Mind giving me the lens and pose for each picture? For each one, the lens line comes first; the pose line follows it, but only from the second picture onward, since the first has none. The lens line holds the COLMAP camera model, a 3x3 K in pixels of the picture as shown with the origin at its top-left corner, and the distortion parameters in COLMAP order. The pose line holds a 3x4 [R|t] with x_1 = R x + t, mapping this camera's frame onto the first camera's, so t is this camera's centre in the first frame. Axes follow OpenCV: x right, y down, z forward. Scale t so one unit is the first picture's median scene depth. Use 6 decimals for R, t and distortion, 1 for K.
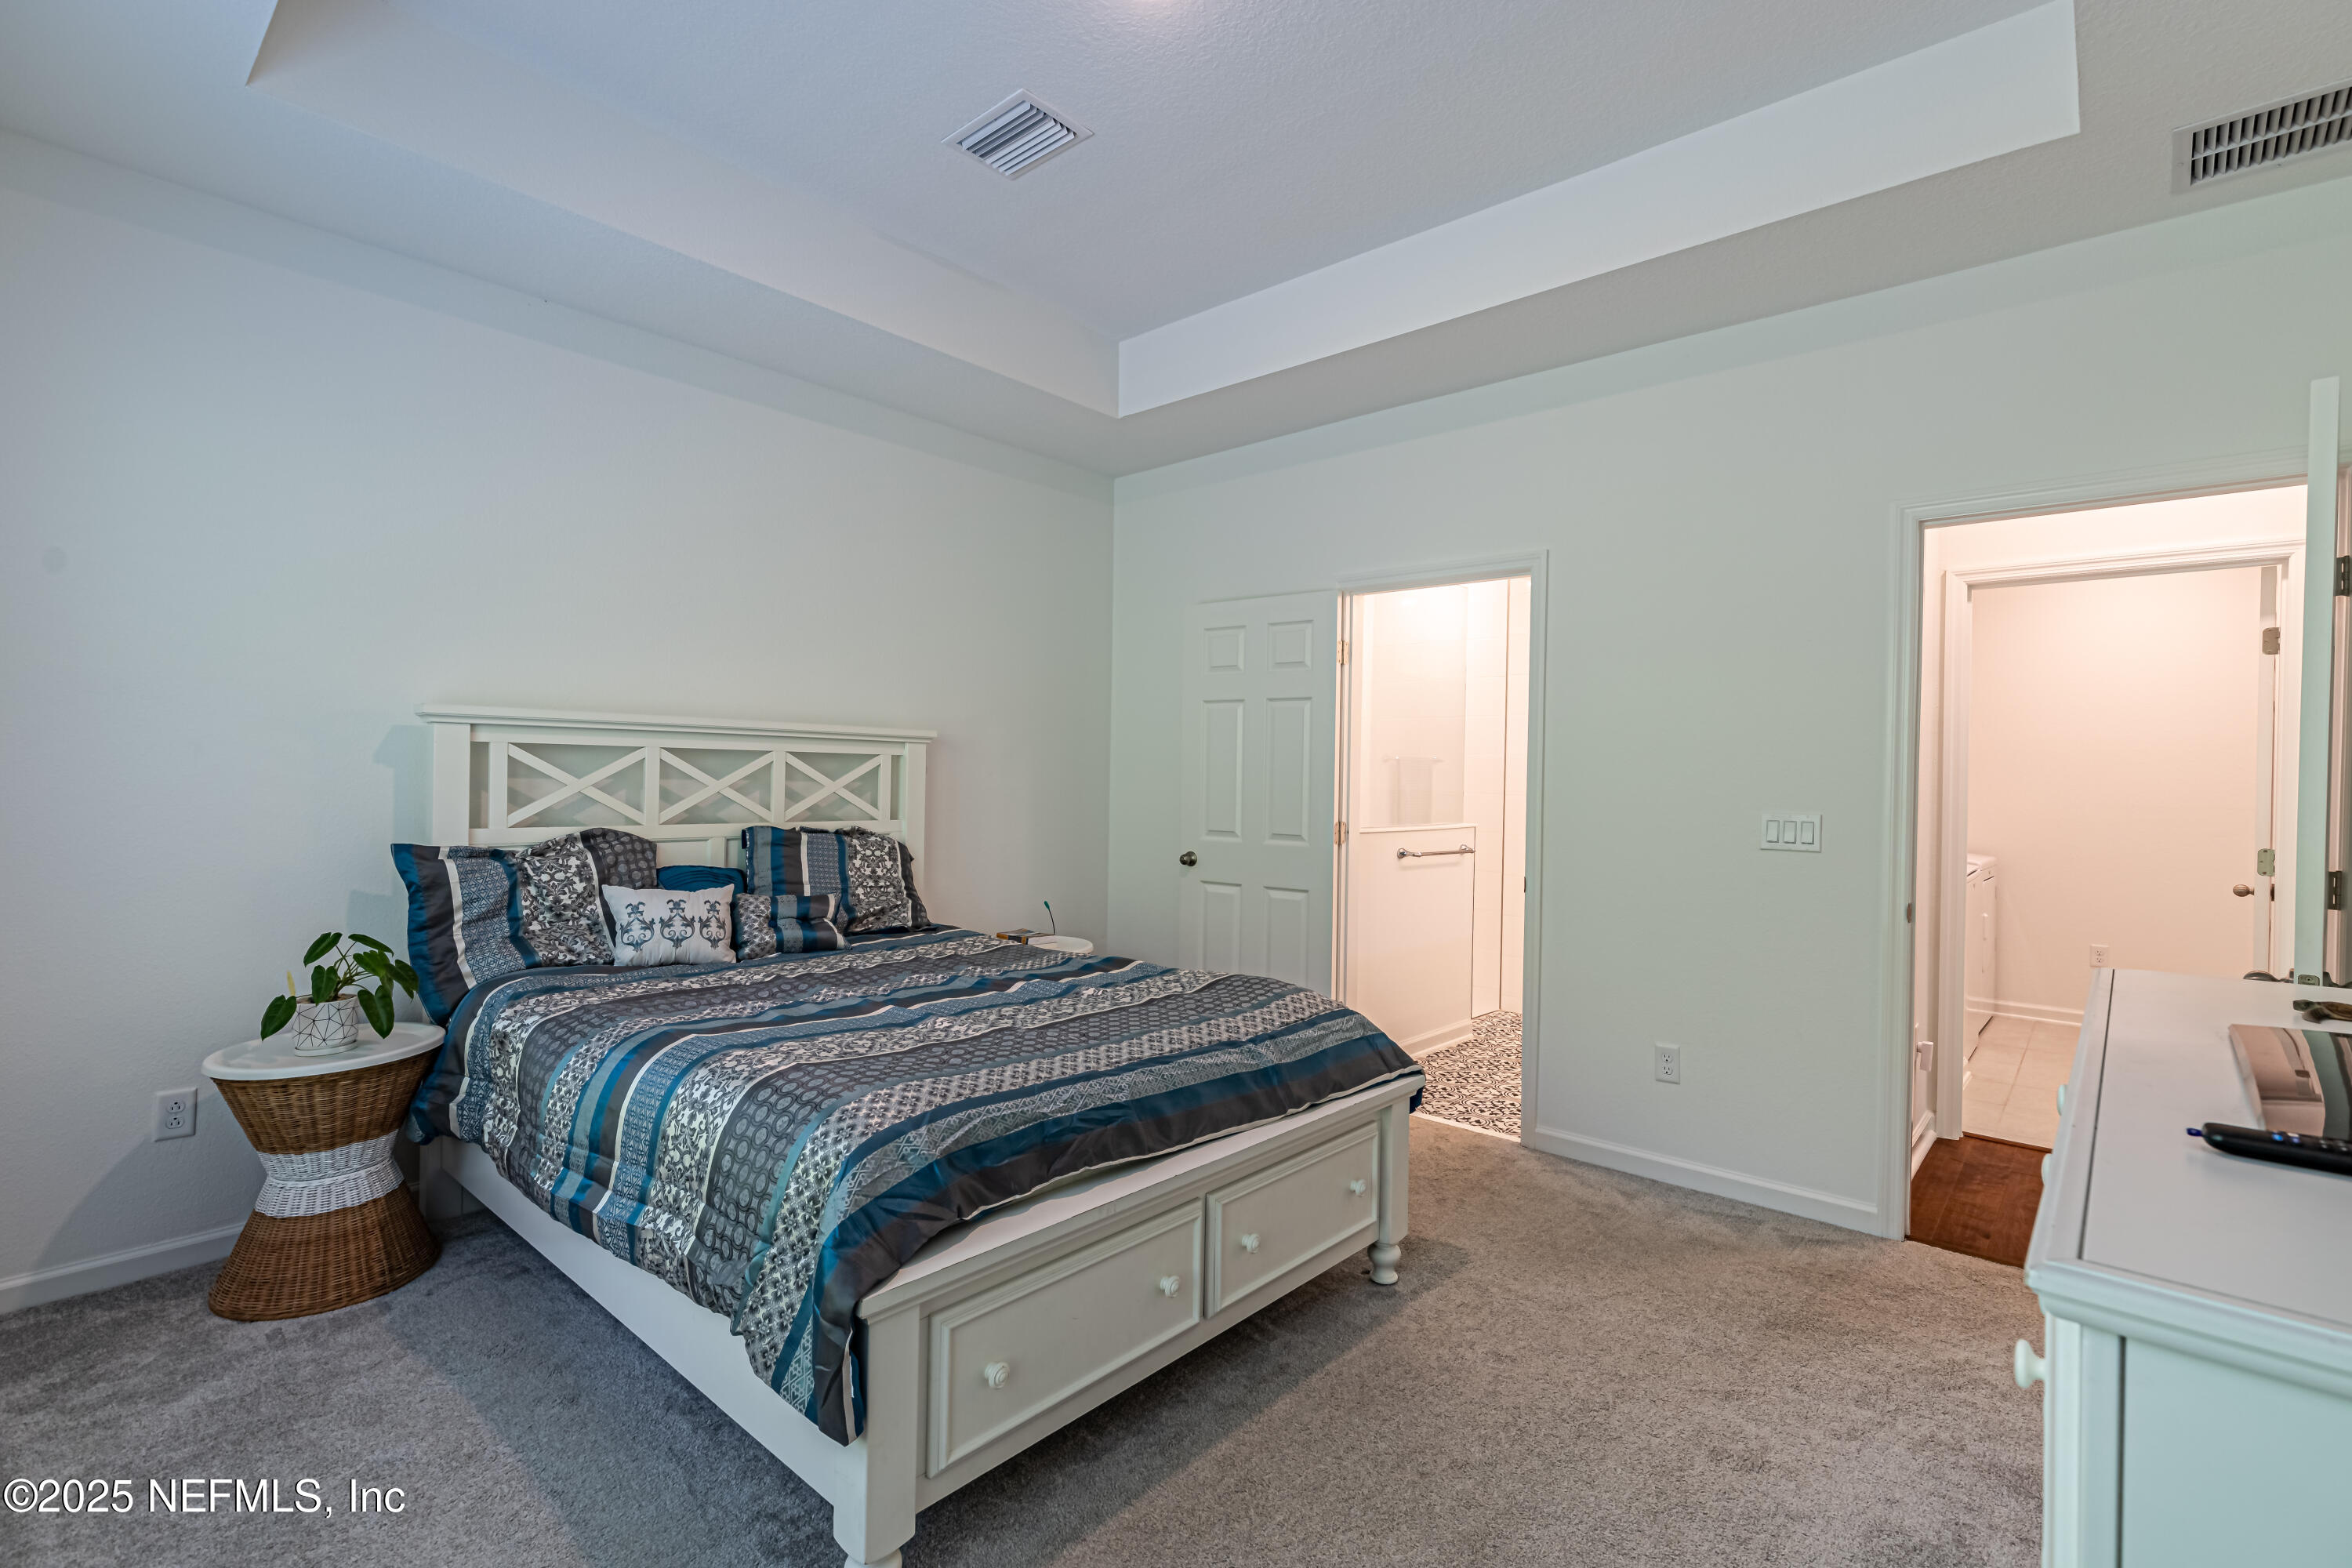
lens RADIAL K [[1055.9, 0, 1176.0], [0, 1055.9, 780.8], [0, 0, 1]] dist [0.009096, -0.000547]
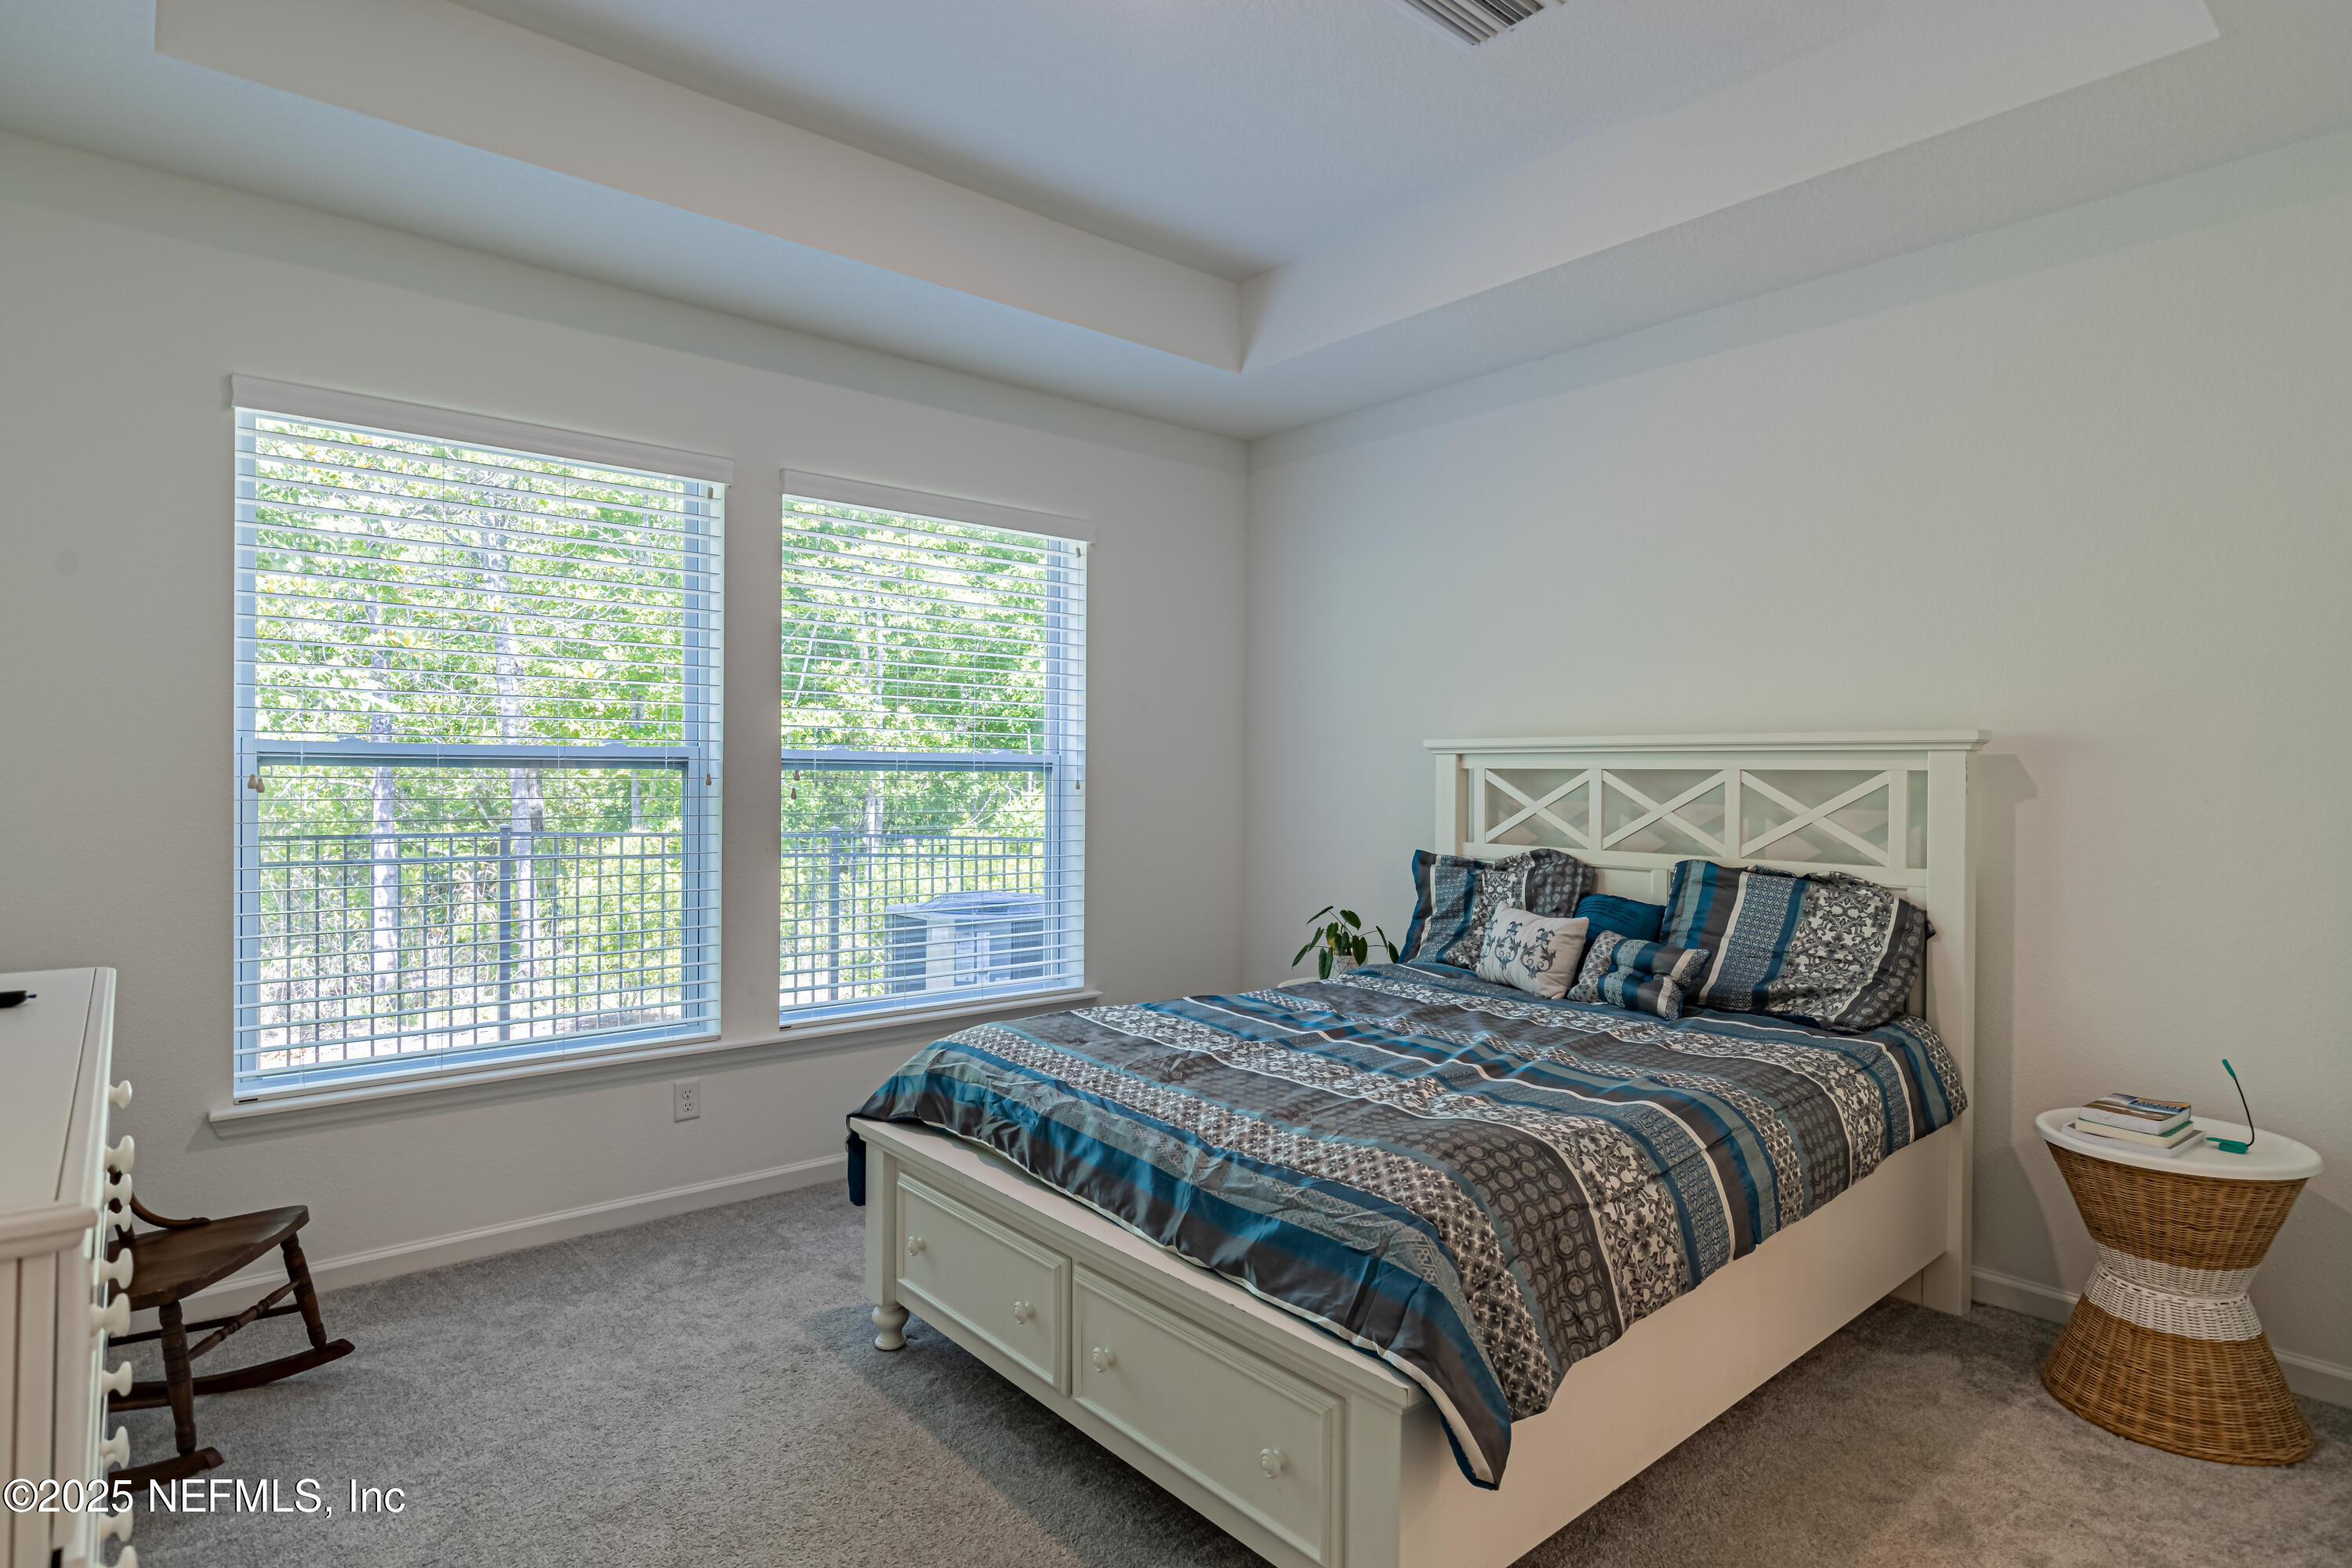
lens RADIAL K [[1239.7, 0, 1176.0], [0, 1239.7, 784.0], [0, 0, 1]] dist [-0.000154, 0.000249]
pose [[-0.135802, -0.008444, -0.990700, 0.642151], [-0.013478, 0.999887, -0.006675, -0.005072], [0.990644, 0.012446, -0.135900, 0.738557]]
